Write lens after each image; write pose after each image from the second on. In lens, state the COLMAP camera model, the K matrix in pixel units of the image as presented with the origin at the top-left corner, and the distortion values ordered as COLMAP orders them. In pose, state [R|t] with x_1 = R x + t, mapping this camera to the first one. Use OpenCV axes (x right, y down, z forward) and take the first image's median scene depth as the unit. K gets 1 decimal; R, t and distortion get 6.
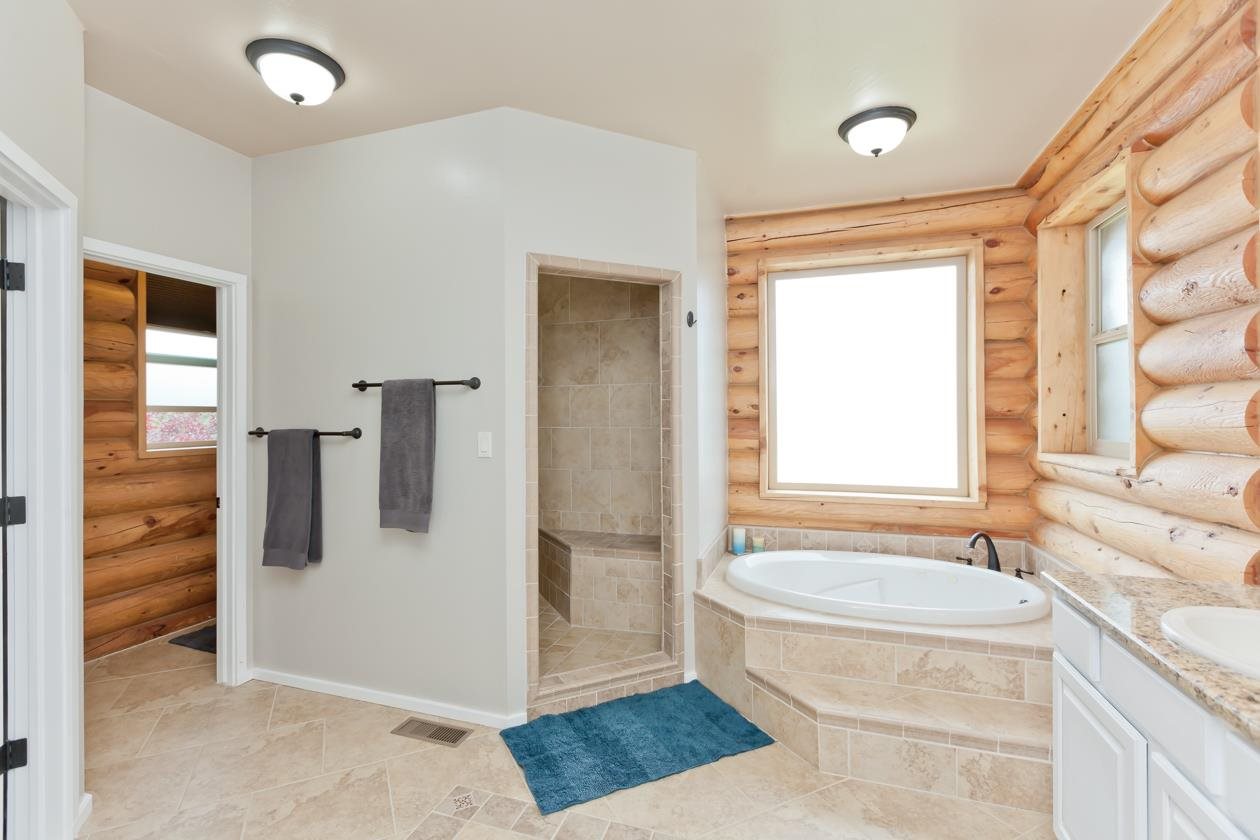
lens RADIAL K [[555.2, 0, 629.5], [0, 555.2, 417.0], [0, 0, 1]] dist [0.001701, 0.000488]
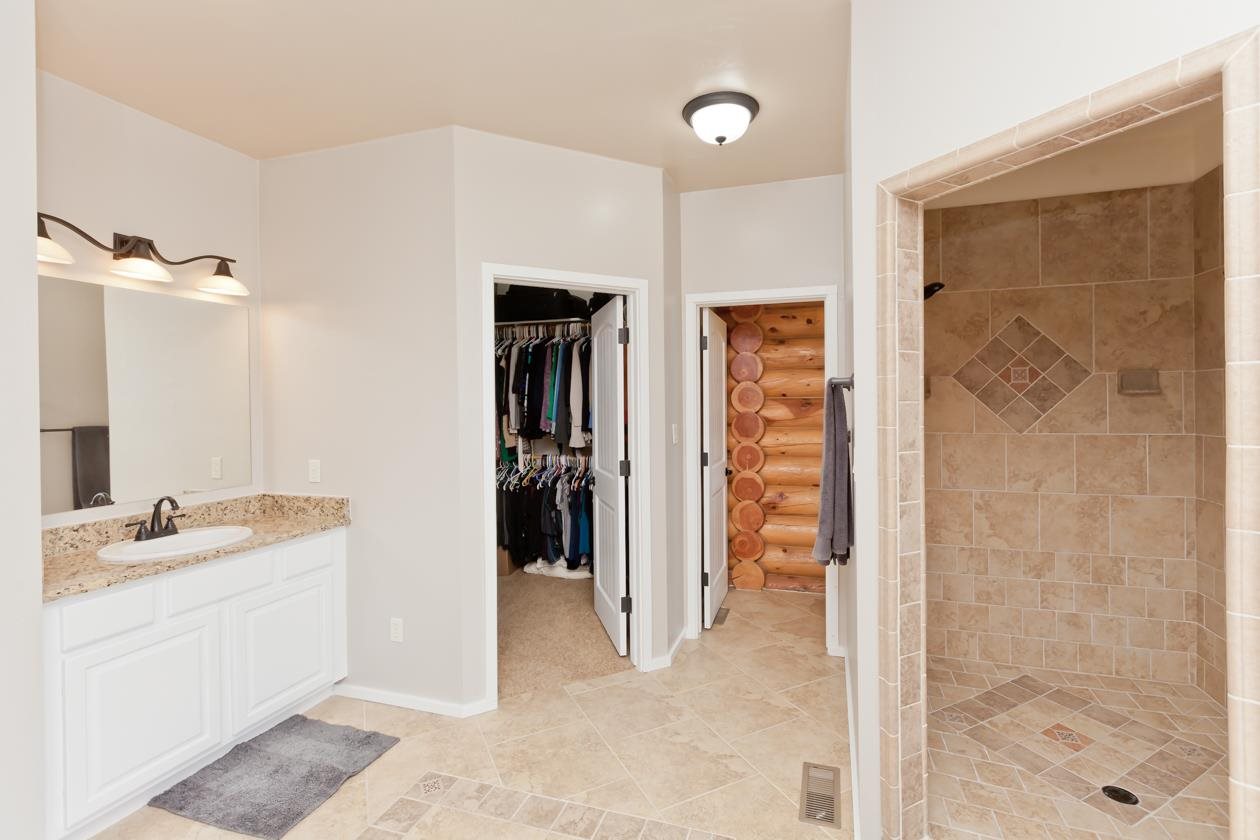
lens RADIAL K [[555.2, 0, 629.7], [0, 555.2, 413.1], [0, 0, 1]] dist [0.001701, 0.000488]
pose [[0.012572, 0.013074, -0.999835, 0.479244], [0.007825, 0.999883, 0.013173, -0.025662], [0.999890, -0.007989, 0.012469, 0.699559]]
